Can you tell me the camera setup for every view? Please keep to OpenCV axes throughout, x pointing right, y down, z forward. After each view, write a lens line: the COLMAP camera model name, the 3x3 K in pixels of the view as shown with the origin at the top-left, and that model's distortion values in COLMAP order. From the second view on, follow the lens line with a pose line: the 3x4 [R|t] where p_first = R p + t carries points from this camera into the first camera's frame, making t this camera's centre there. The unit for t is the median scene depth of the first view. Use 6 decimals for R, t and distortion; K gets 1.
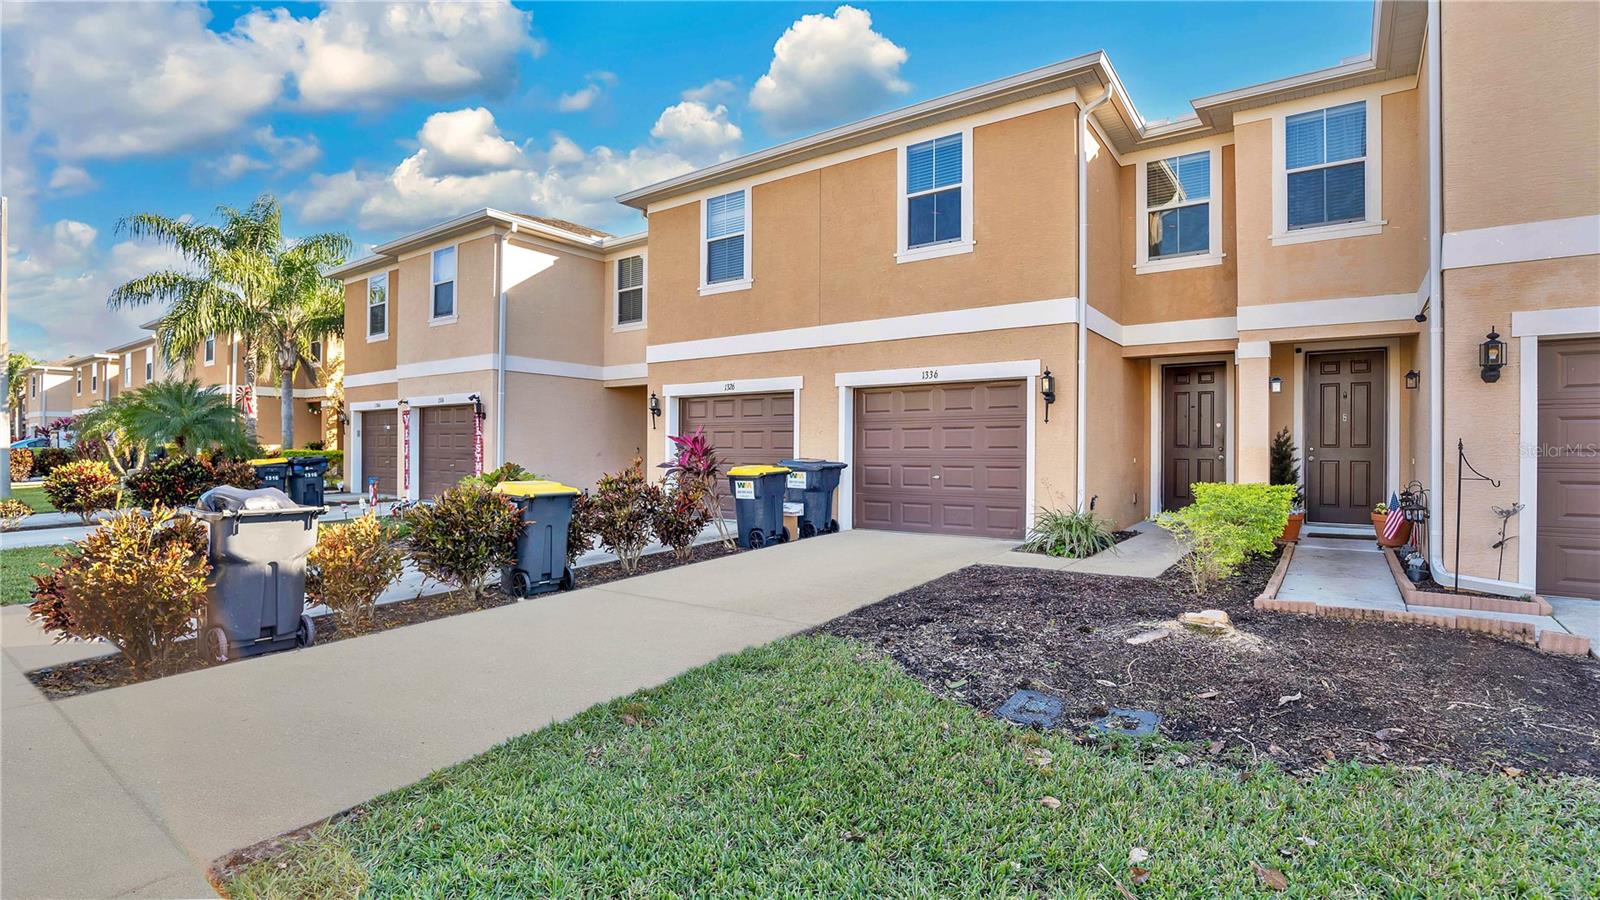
lens RADIAL K [[759.2, 0, 798.2], [0, 759.2, 460.1], [0, 0, 1]] dist [0.003571, 0.000355]
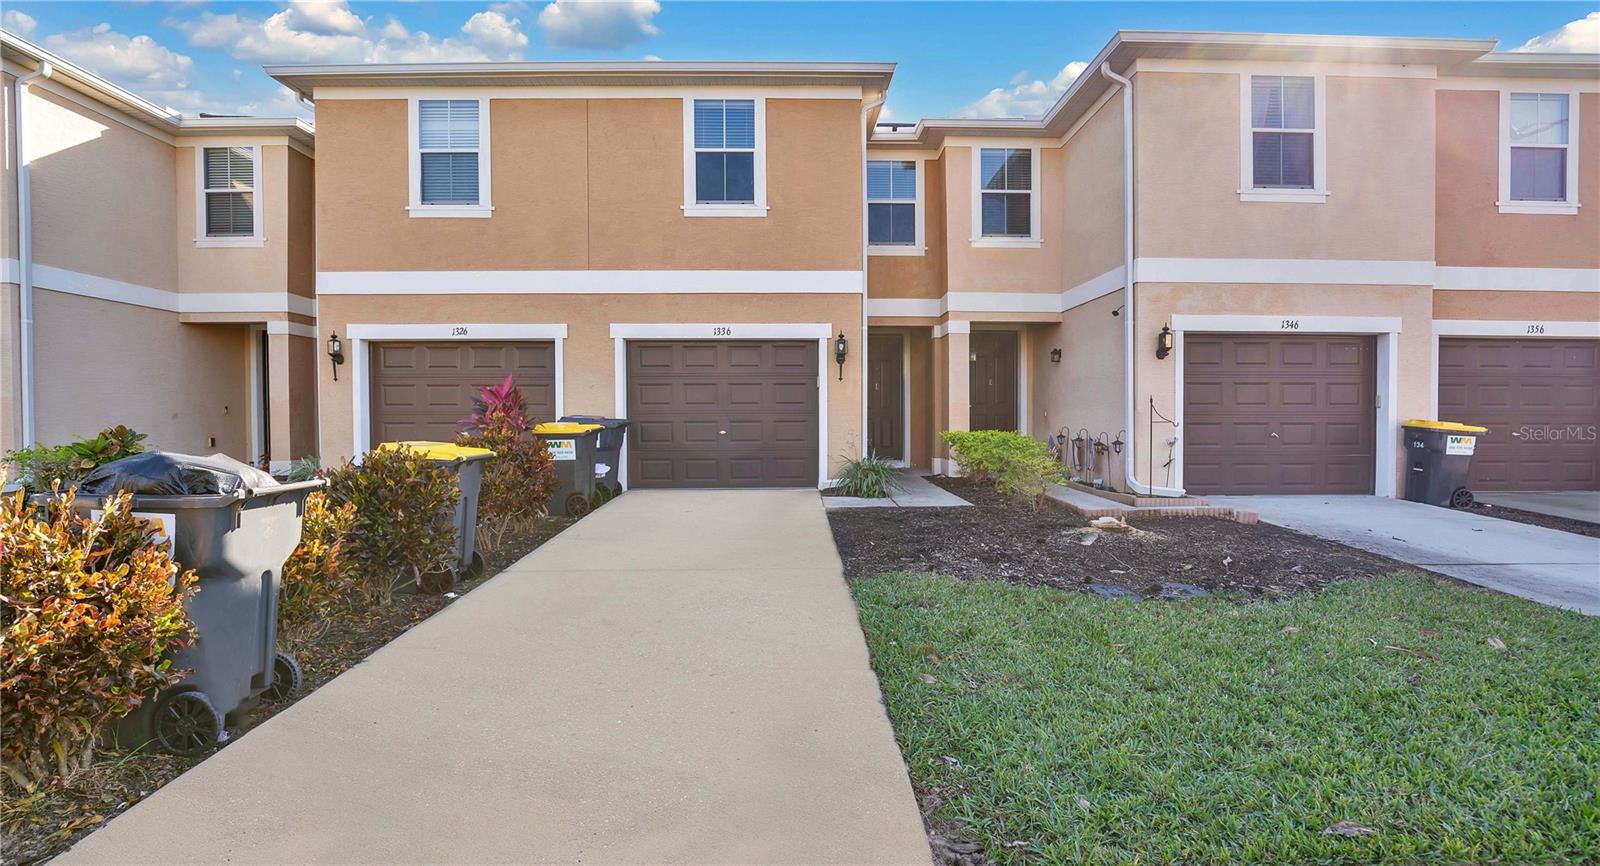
lens RADIAL K [[774.3, 0, 800.0], [0, 774.3, 433.0], [0, 0, 1]] dist [-0.003919, -0.000394]
pose [[0.804485, -0.020188, 0.593630, -0.361018], [0.012373, 0.999775, 0.017232, 0.006756], [-0.593844, -0.006518, 0.804554, 0.105304]]
